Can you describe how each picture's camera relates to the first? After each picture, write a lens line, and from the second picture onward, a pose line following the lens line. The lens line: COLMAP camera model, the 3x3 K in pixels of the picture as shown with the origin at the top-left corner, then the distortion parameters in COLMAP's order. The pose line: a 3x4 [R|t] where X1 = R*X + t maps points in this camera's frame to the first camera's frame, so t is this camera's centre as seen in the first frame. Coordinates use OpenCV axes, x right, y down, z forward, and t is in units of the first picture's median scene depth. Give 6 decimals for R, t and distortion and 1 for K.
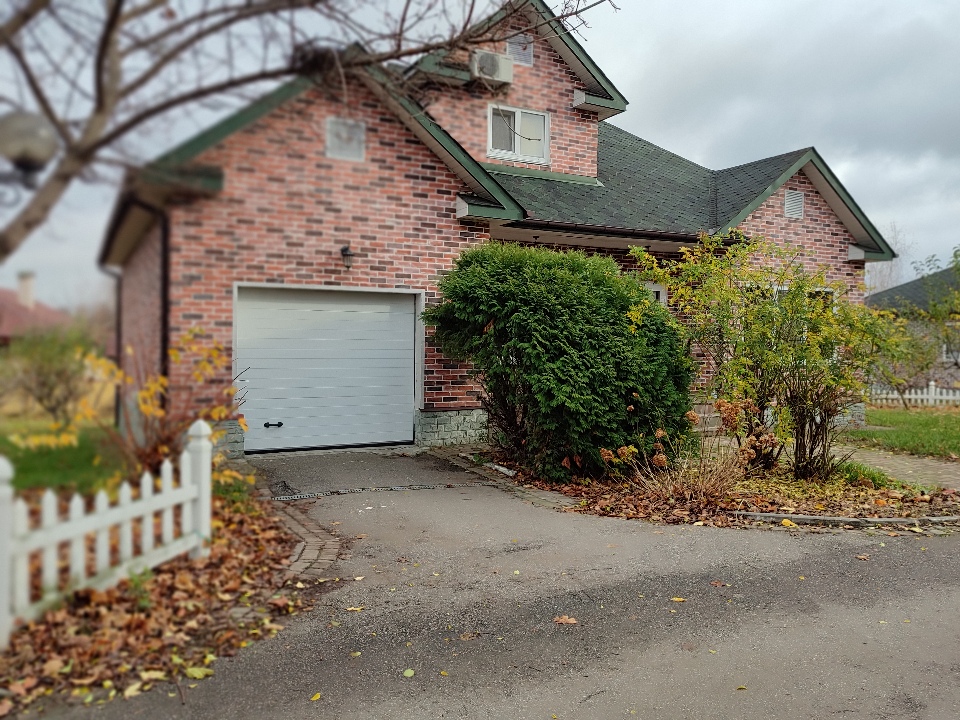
lens RADIAL K [[751.8, 0, 481.6], [0, 751.8, 356.3], [0, 0, 1]] dist [0.001379, 0.003859]
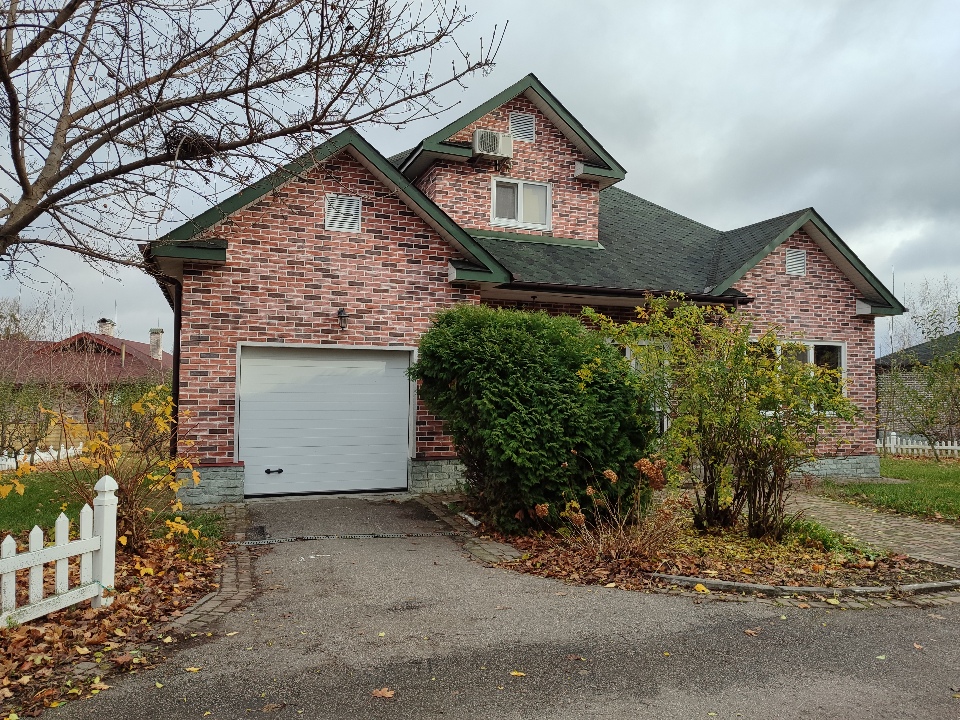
lens RADIAL K [[678.8, 0, 480.7], [0, 678.8, 359.5], [0, 0, 1]] dist [0.011355, -0.006558]
pose [[0.993508, -0.001412, -0.113757, 0.166577], [-0.005525, 0.998144, -0.060642, -0.015929], [0.113631, 0.060877, 0.991656, 0.049982]]
